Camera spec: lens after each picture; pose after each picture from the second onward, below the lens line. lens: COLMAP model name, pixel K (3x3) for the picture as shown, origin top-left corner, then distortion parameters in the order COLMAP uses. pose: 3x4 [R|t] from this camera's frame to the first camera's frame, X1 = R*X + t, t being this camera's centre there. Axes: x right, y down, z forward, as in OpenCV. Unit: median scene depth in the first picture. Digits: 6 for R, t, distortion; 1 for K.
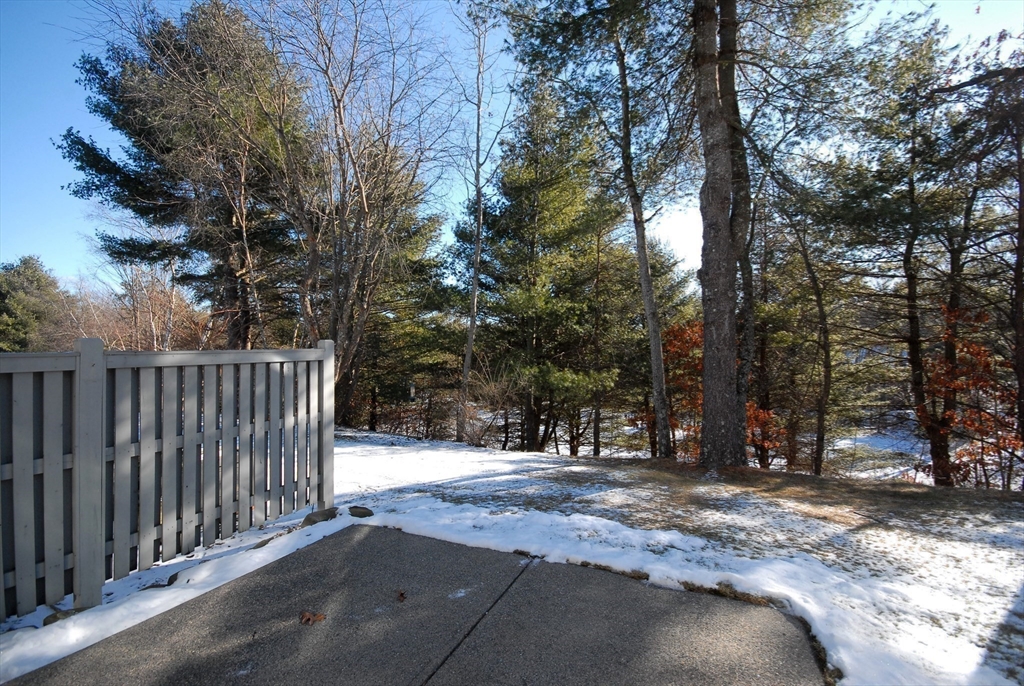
lens RADIAL K [[455.2, 0, 509.5], [0, 455.2, 355.5], [0, 0, 1]] dist [-0.001609, -0.000427]
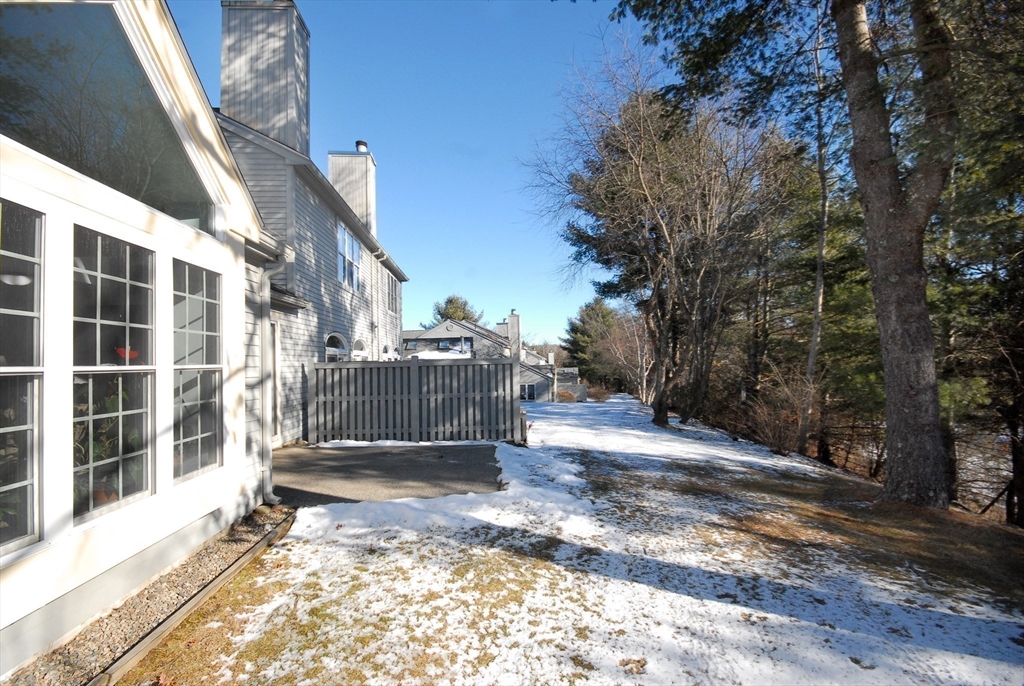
lens RADIAL K [[455.2, 0, 509.5], [0, 455.2, 355.5], [0, 0, 1]] dist [-0.001609, -0.000427]
pose [[0.490896, -0.016026, -0.871071, 1.557828], [0.007869, 0.999872, -0.013961, 0.004406], [0.871183, -0.000001, 0.490959, 0.074704]]
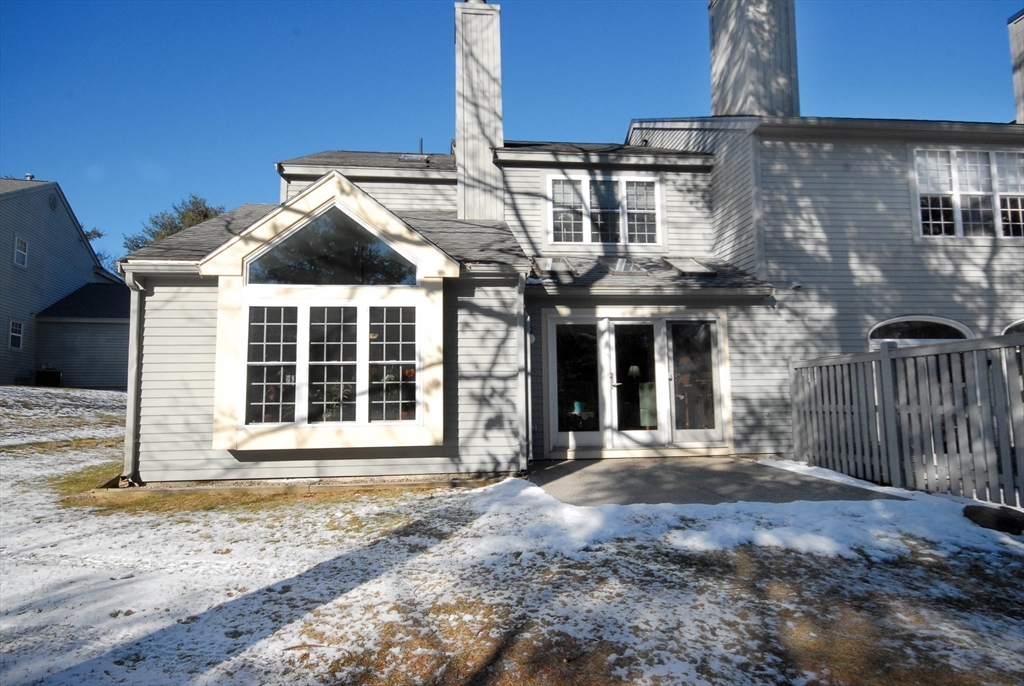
lens RADIAL K [[568.8, 0, 512.0], [0, 568.8, 343.0], [0, 0, 1]] dist [-0.000237, -0.000100]
pose [[-0.846706, -0.033918, -0.530979, 1.229458], [0.014172, 0.996174, -0.086233, 0.113463], [0.531872, -0.080539, -0.842986, 1.778011]]
